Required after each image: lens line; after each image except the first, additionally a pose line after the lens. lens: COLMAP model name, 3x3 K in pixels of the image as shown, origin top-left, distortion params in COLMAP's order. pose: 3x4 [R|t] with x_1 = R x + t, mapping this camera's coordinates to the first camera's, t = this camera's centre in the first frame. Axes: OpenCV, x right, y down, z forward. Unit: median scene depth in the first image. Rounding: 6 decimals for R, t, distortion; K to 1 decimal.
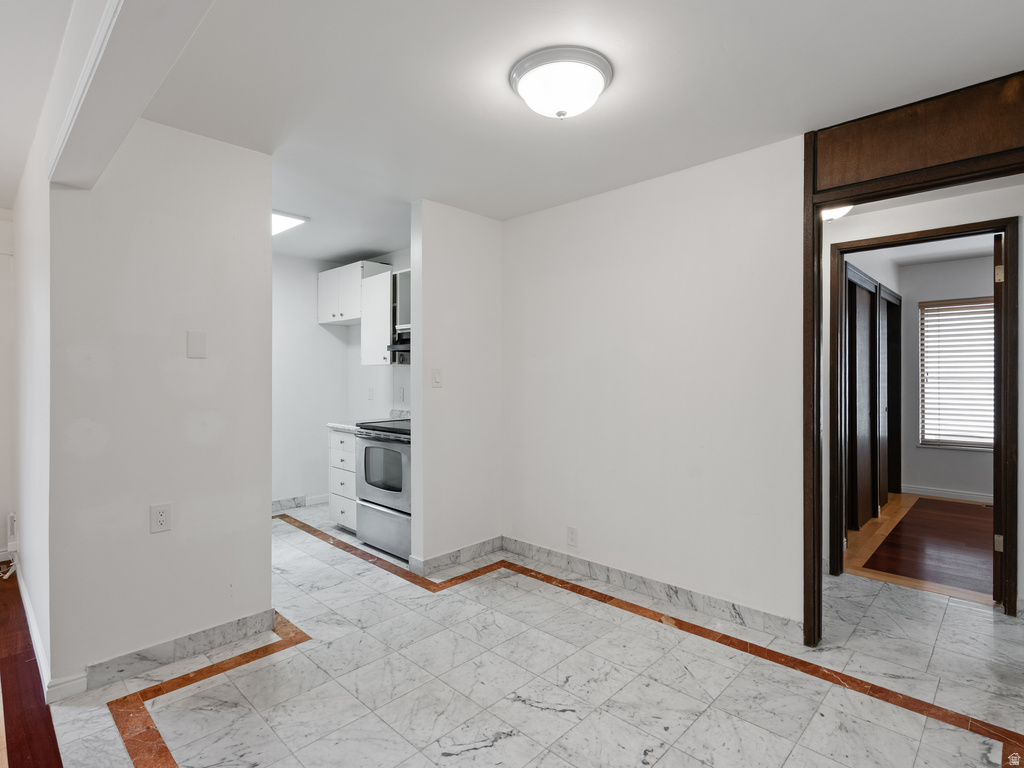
lens RADIAL K [[525.3, 0, 511.8], [0, 525.3, 381.8], [0, 0, 1]] dist [-0.006143, 0.004795]
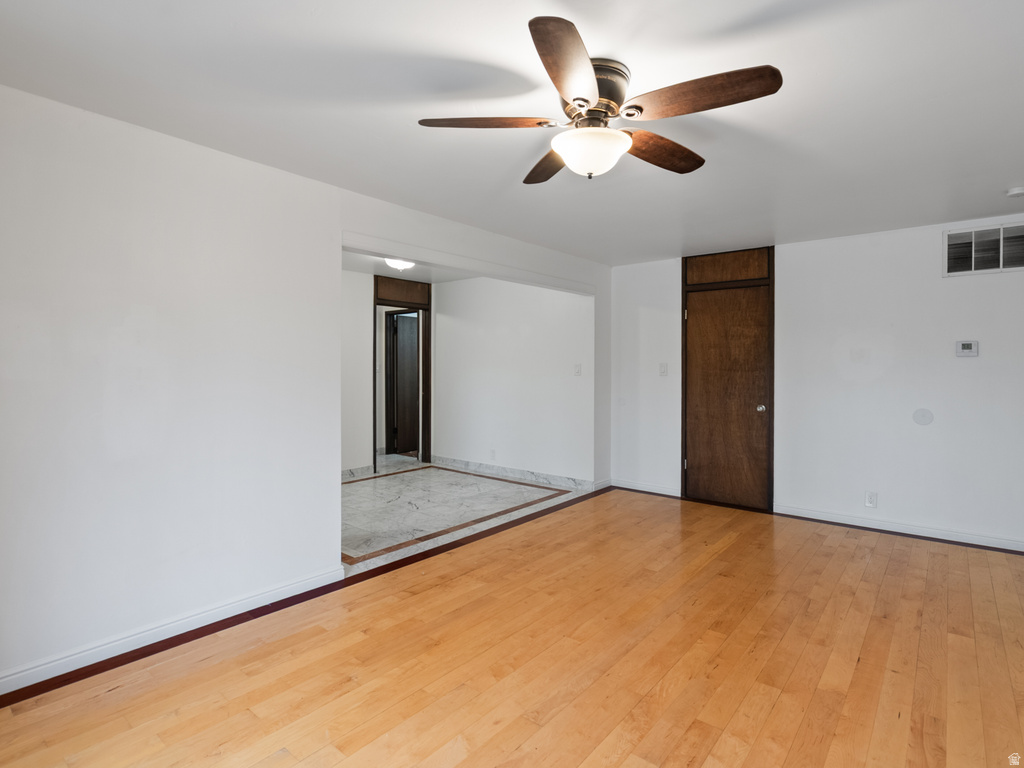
lens RADIAL K [[525.3, 0, 511.8], [0, 525.3, 381.8], [0, 0, 1]] dist [-0.006143, 0.004795]
pose [[-0.064363, -0.028362, 0.997523, -1.729121], [0.012633, 0.999493, 0.029233, -0.010628], [-0.997847, 0.014484, -0.063972, 0.411611]]
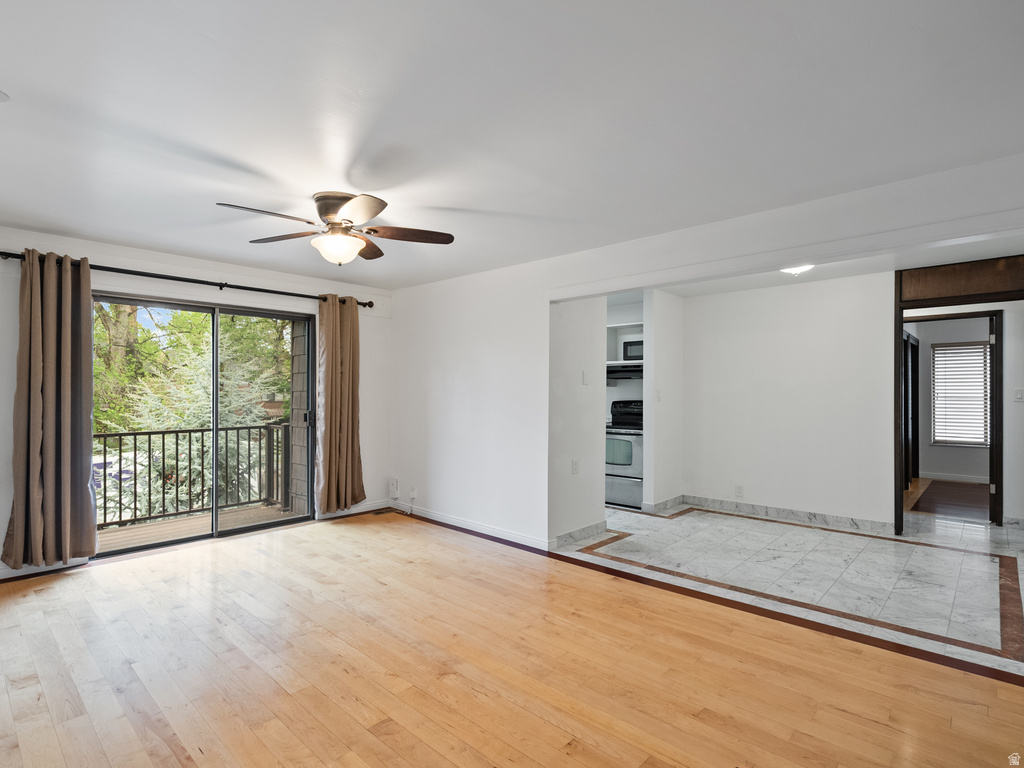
lens RADIAL K [[520.4, 0, 510.6], [0, 520.4, 395.4], [0, 0, 1]] dist [0.001139, 0.002151]
pose [[0.999765, 0.003361, 0.021416, -0.757095], [-0.003163, 0.999952, -0.009267, 0.010591], [-0.021446, 0.009197, 0.999728, -0.749693]]
